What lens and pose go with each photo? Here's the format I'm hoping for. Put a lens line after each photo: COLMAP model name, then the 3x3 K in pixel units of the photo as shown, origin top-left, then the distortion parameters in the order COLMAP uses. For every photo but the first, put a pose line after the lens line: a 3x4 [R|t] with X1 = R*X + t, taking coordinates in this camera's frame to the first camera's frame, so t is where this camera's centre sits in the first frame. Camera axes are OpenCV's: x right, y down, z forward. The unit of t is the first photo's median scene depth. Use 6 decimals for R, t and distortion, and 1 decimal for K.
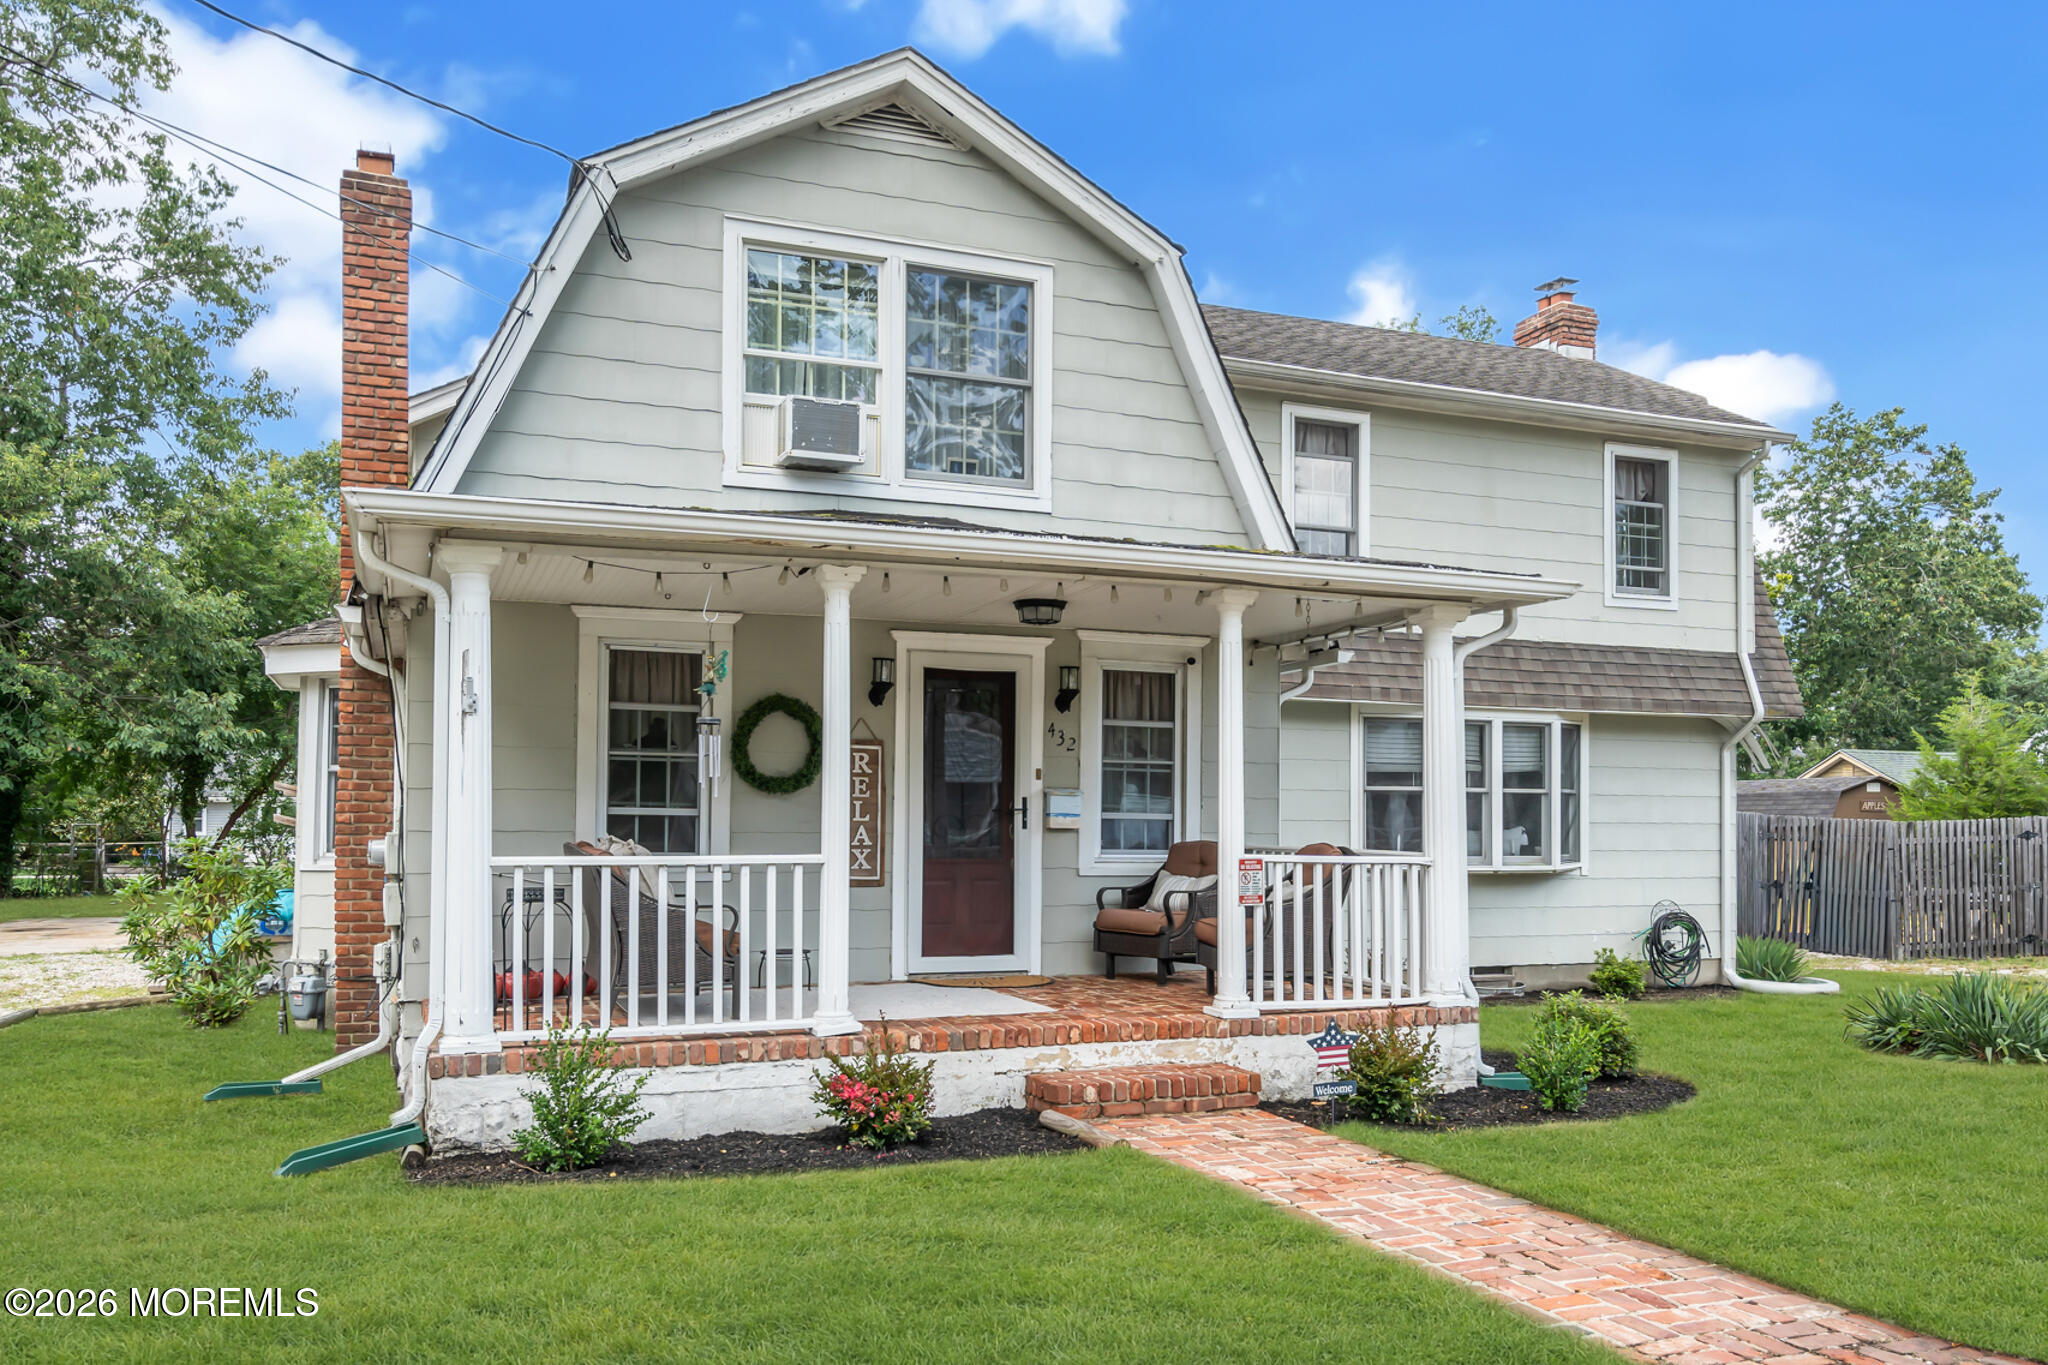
lens RADIAL K [[1599.5, 0, 1062.0], [0, 1599.5, 798.4], [0, 0, 1]] dist [0.004469, 0.002348]
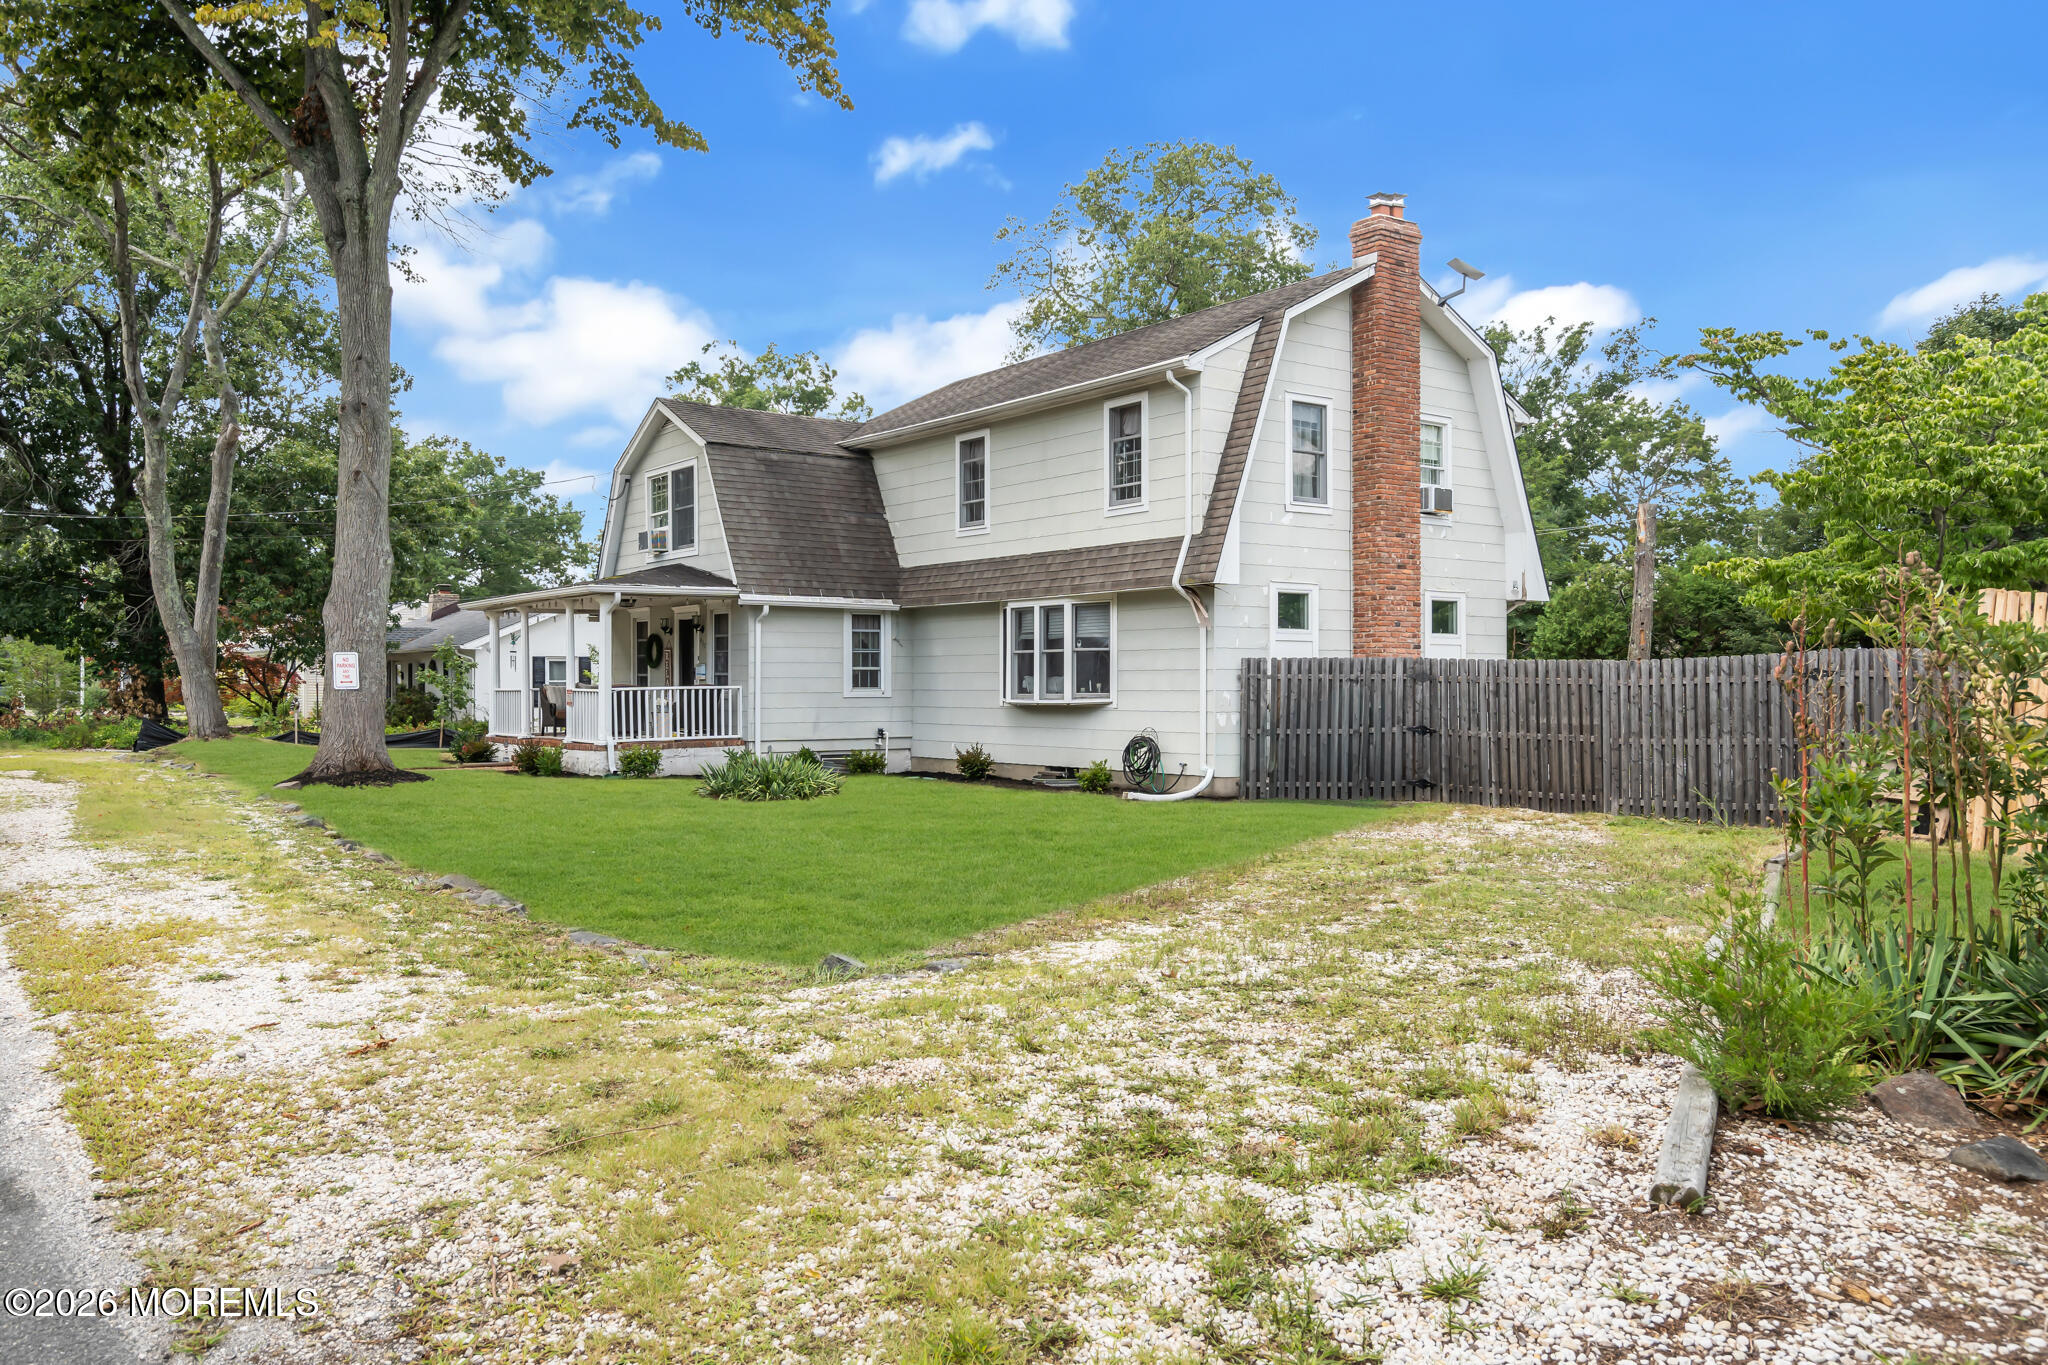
lens RADIAL K [[1542.2, 0, 1024.0], [0, 1542.2, 682.5], [0, 0, 1]] dist [-0.007951, -0.001154]
pose [[0.238163, -0.004479, -0.971215, 2.397734], [0.024772, 0.999692, 0.001464, 0.031664], [0.970909, -0.024408, 0.238200, 0.879498]]
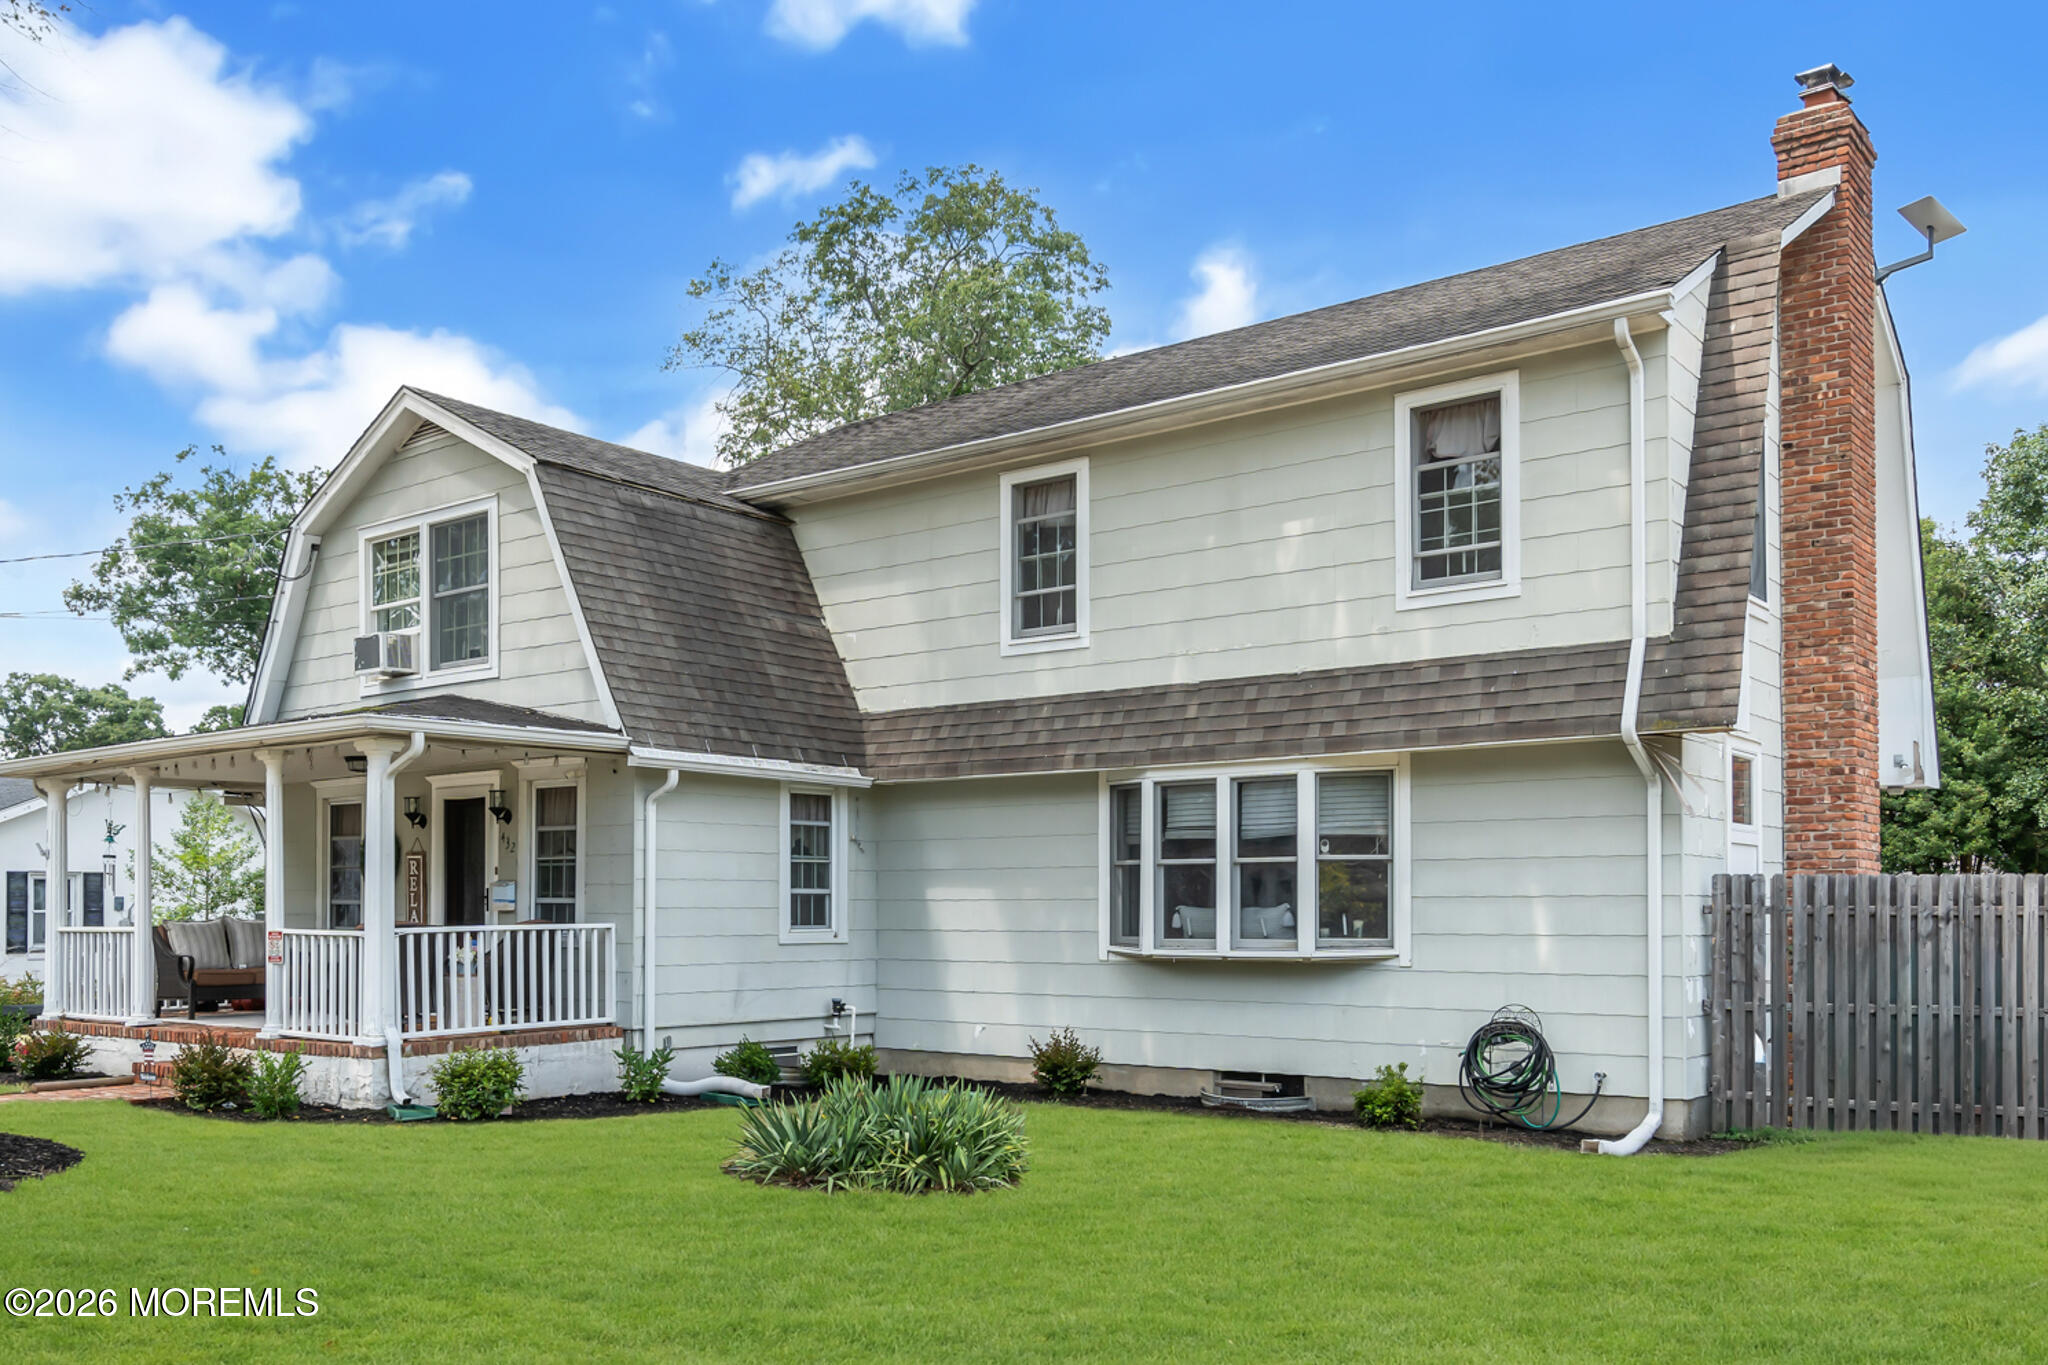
lens RADIAL K [[1764.7, 0, 905.2], [0, 1764.7, 869.3], [0, 0, 1]] dist [0.003929, 0.000920]
pose [[0.457087, -0.024979, -0.889071, 1.418870], [0.022060, 0.999616, -0.016743, 0.015712], [0.889148, -0.011960, 0.457463, 0.596450]]
